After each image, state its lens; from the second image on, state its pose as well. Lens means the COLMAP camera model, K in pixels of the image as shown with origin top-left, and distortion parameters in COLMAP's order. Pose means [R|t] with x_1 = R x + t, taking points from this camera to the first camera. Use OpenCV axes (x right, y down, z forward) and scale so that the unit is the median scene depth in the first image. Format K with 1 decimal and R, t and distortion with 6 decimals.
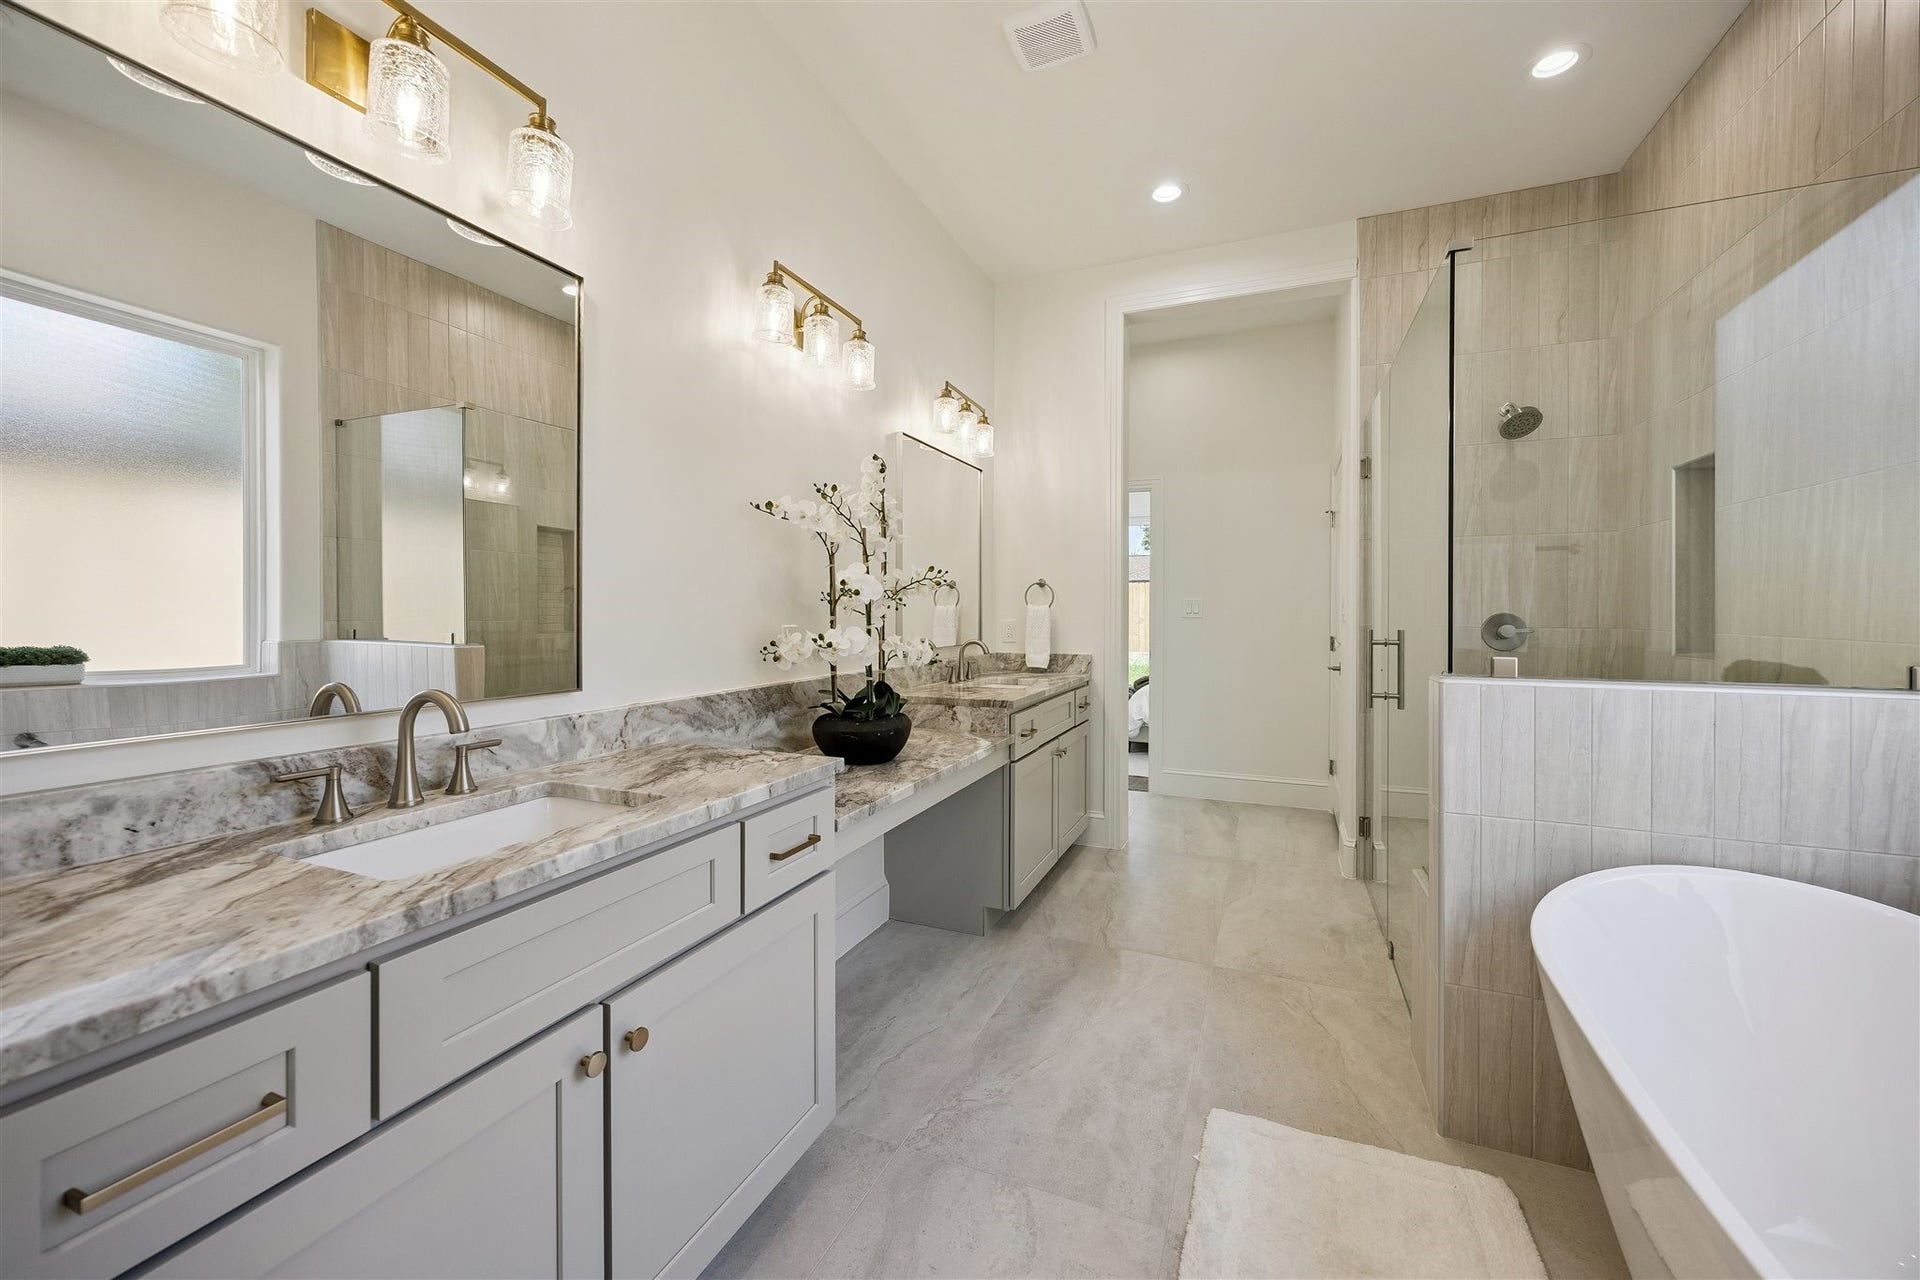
lens RADIAL K [[757.2, 0, 950.8], [0, 757.2, 616.2], [0, 0, 1]] dist [-0.001726, -0.000043]
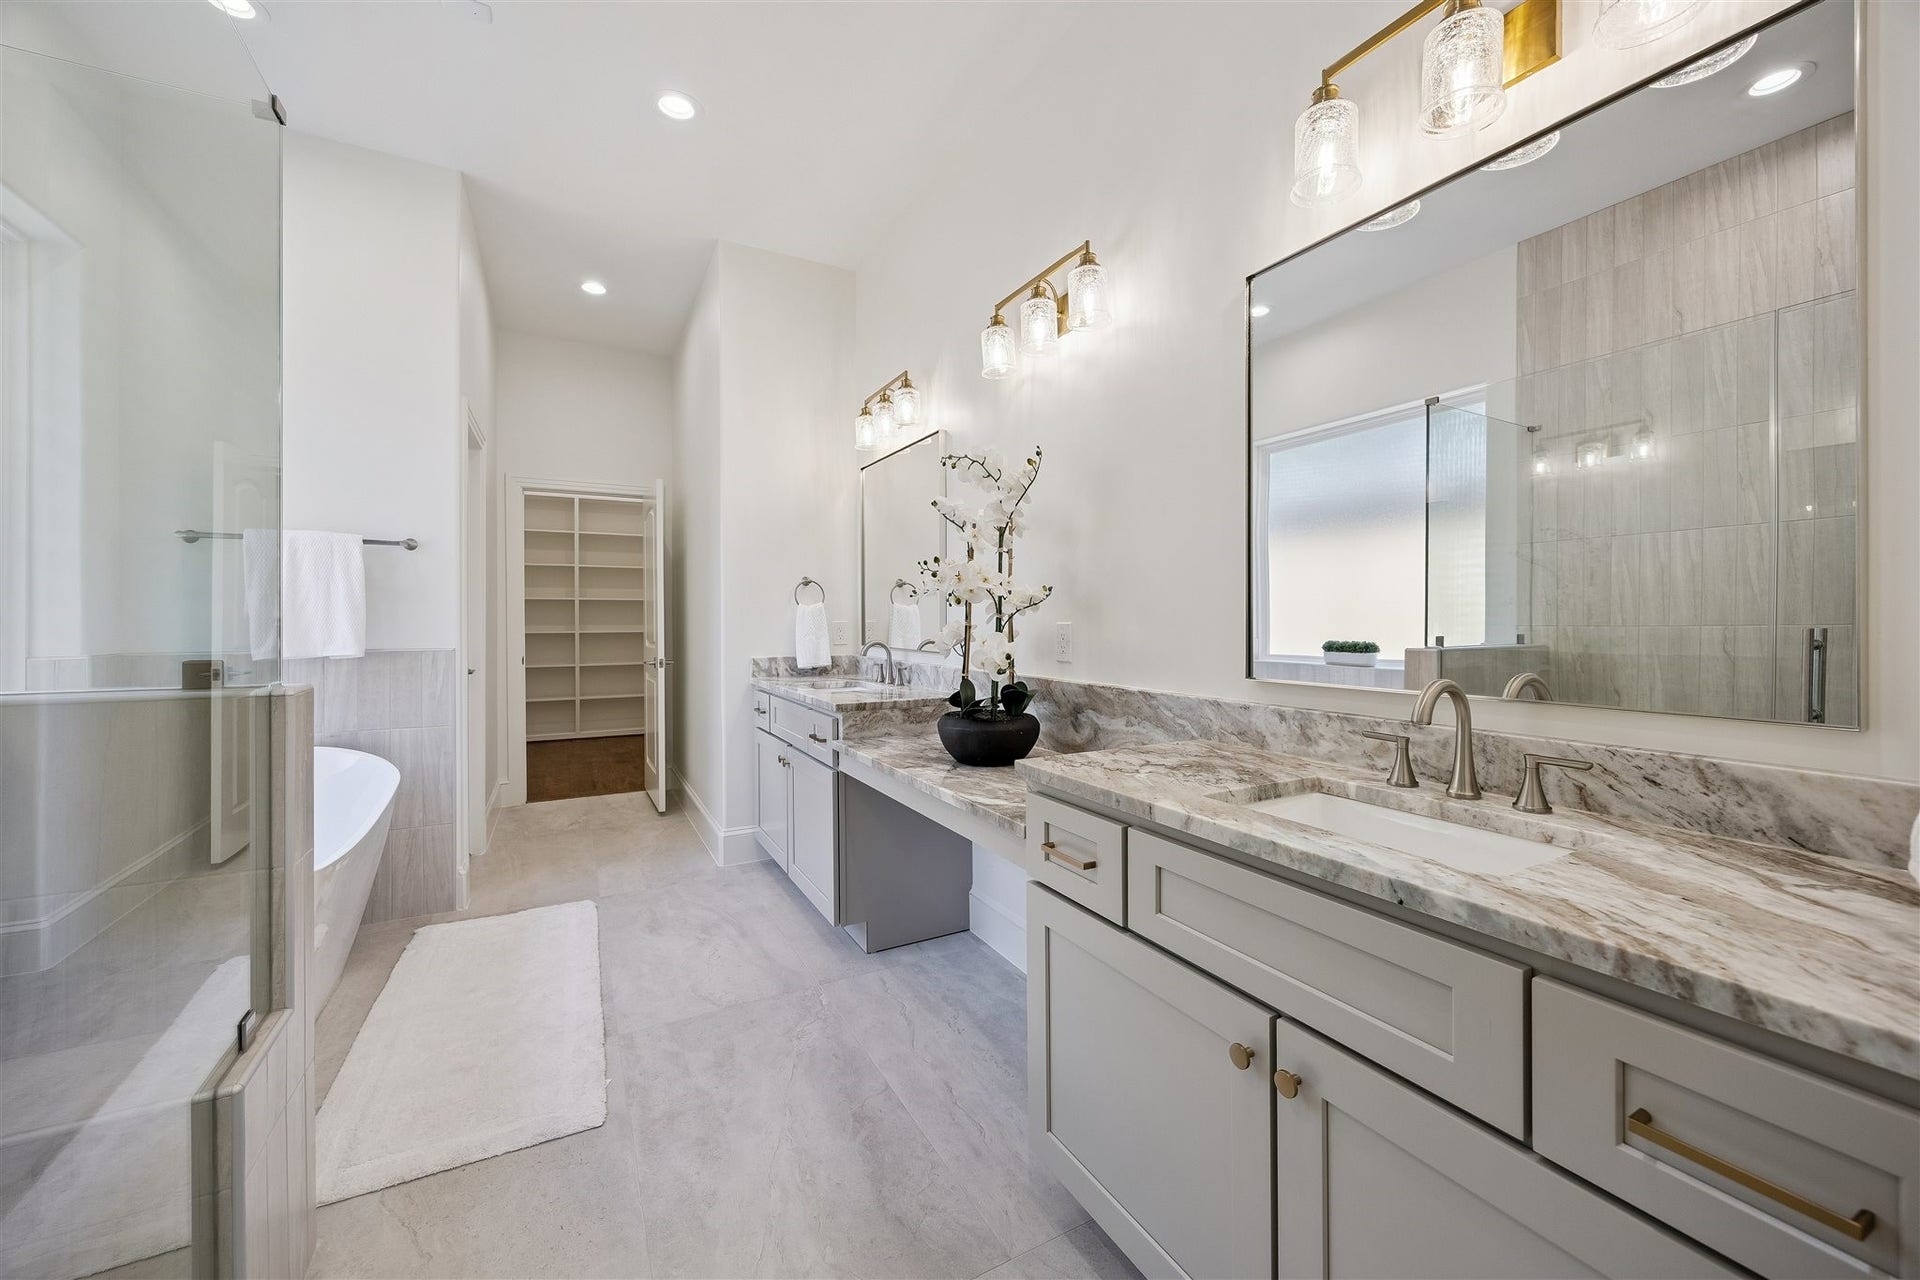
lens RADIAL K [[736.6, 0, 970.5], [0, 736.6, 625.8], [0, 0, 1]] dist [-0.001079, -0.000102]
pose [[-0.615125, -0.004396, -0.788417, 0.629968], [-0.009951, 0.999948, 0.002188, 0.014502], [0.788367, 0.009191, -0.615137, 1.530338]]
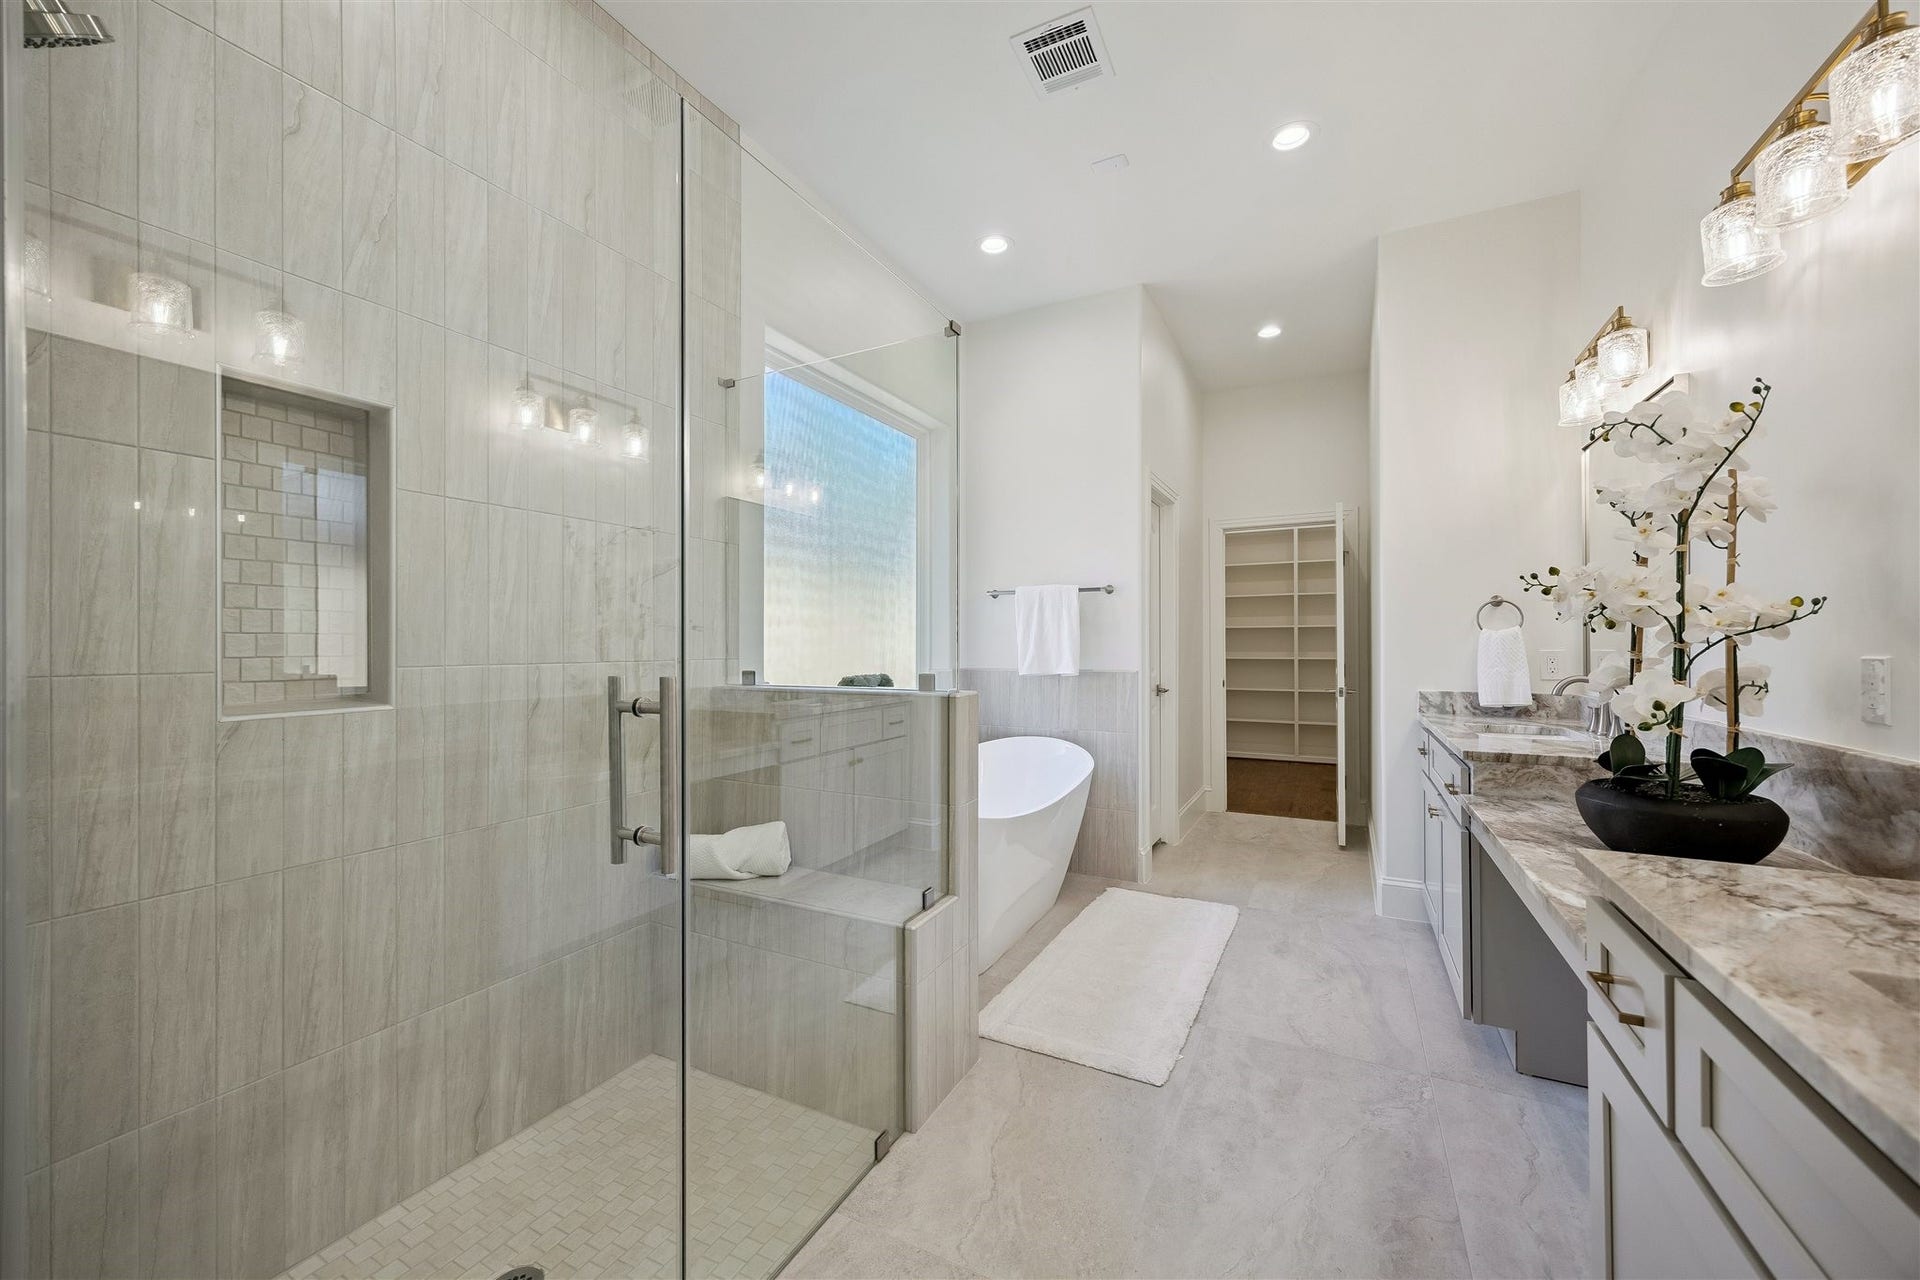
lens RADIAL K [[740.0, 0, 948.1], [0, 740.0, 650.6], [0, 0, 1]] dist [0.003323, 0.000576]
pose [[-0.997252, -0.010864, 0.073285, 0.461833], [-0.010047, 0.999883, 0.011508, 0.007586], [-0.073402, 0.010740, -0.997245, 1.657916]]
